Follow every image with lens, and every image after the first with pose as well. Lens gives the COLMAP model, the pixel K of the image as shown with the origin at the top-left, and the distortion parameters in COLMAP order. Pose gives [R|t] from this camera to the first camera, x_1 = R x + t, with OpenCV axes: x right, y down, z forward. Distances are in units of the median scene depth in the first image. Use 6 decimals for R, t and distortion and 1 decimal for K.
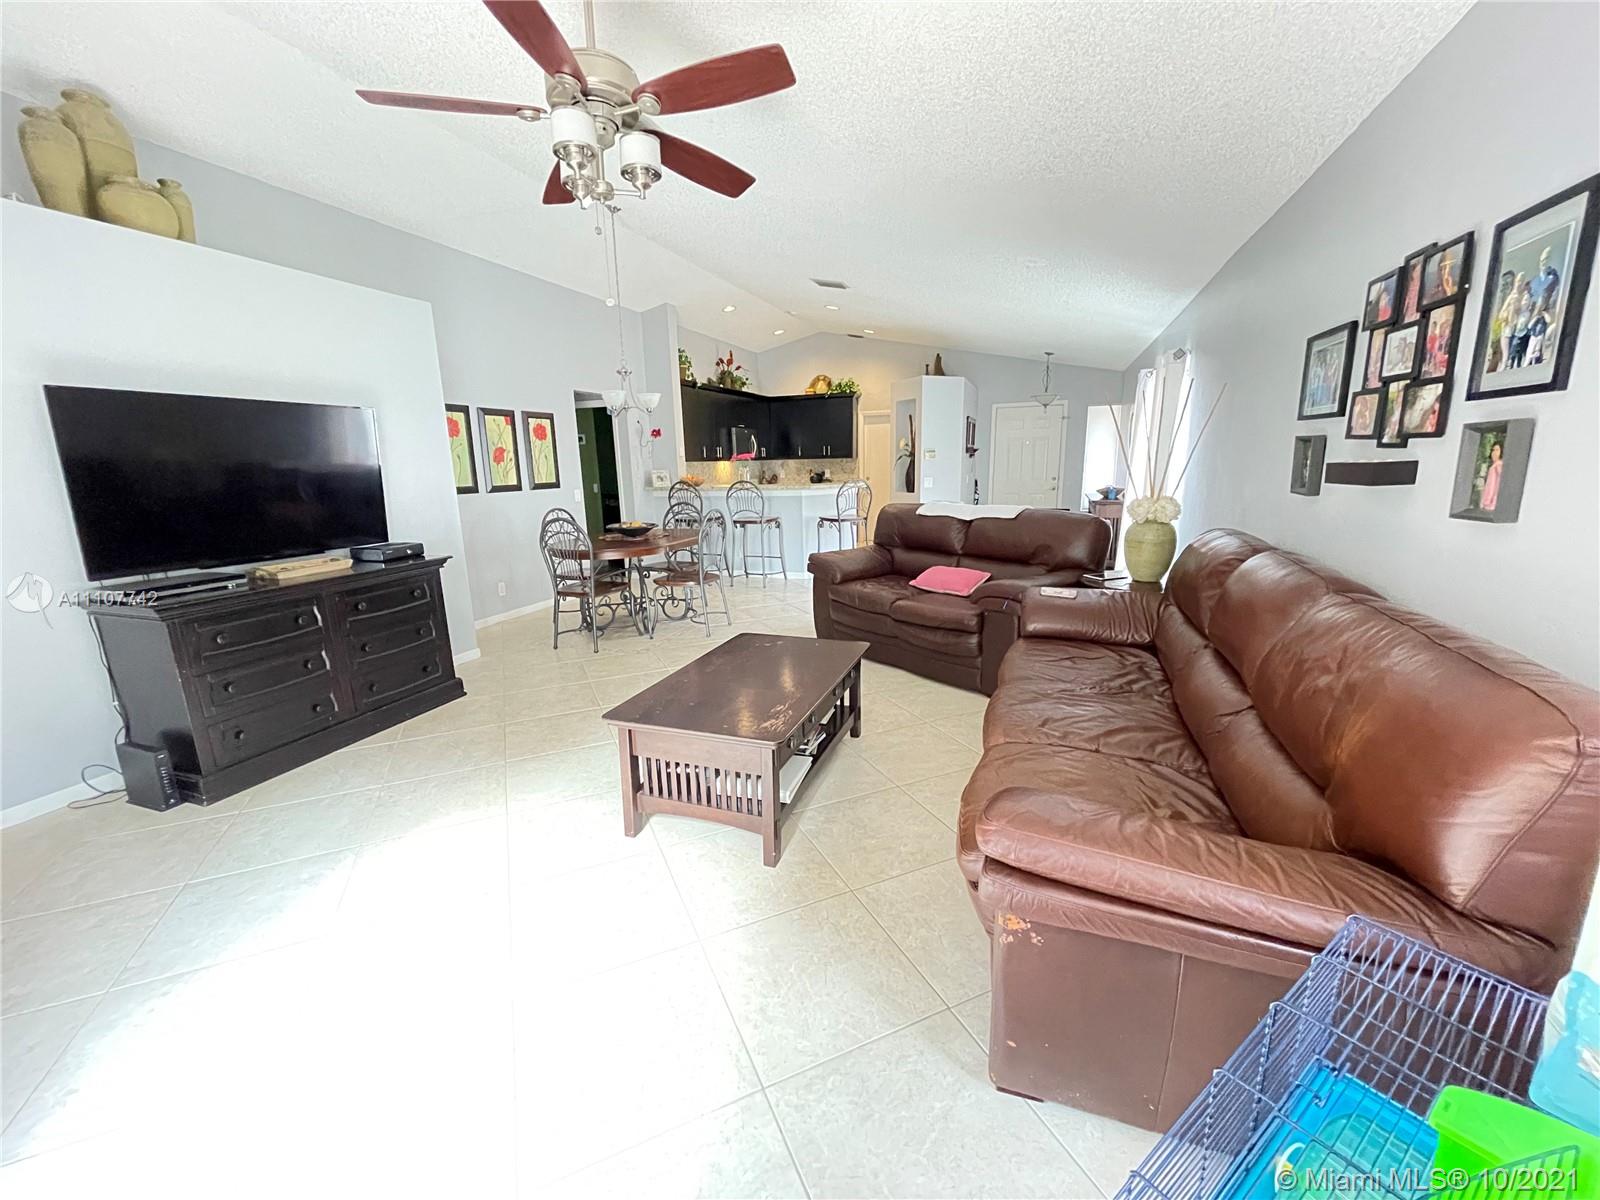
lens RADIAL K [[645.1, 0, 792.7], [0, 645.1, 607.5], [0, 0, 1]] dist [-0.000327, -0.000362]
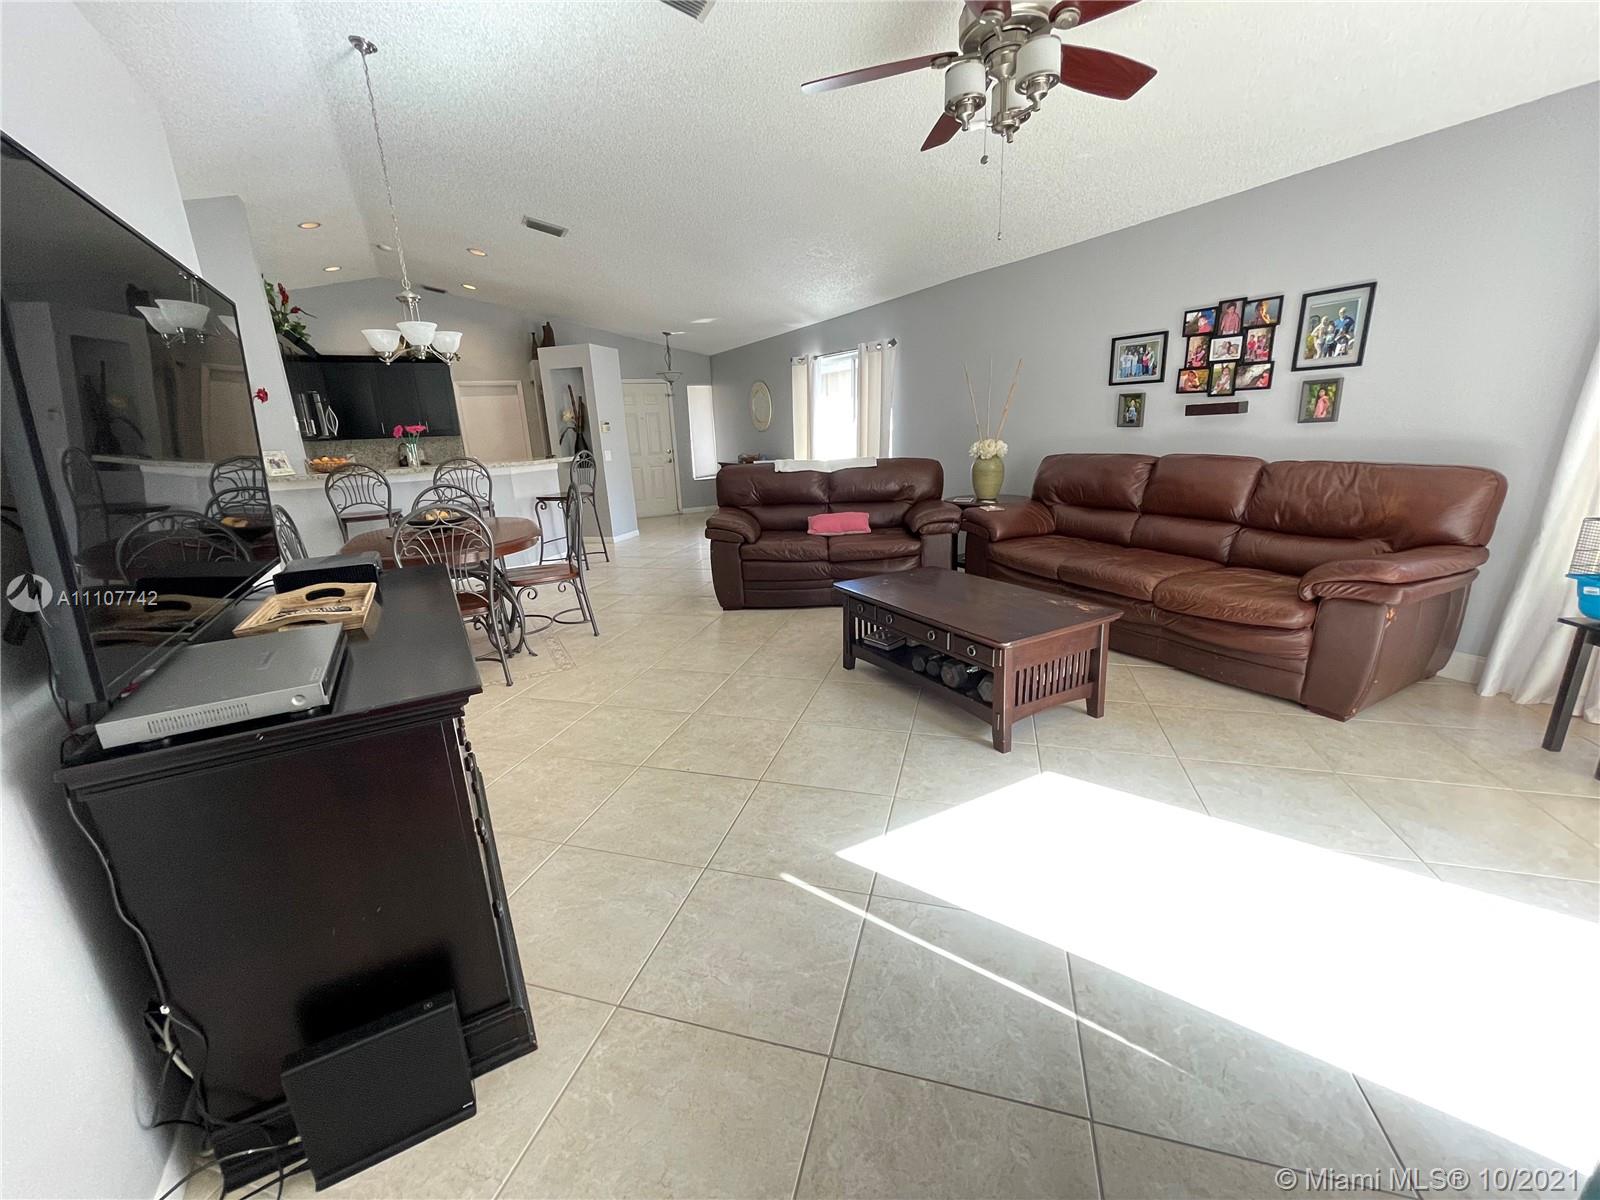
lens RADIAL K [[645.1, 0, 792.3], [0, 645.1, 605.0], [0, 0, 1]] dist [-0.000327, -0.000362]
pose [[0.651834, -0.204374, 0.730304, -0.366314], [0.194768, 0.975816, 0.099239, -0.016873], [-0.732924, 0.077553, 0.675875, 0.157620]]
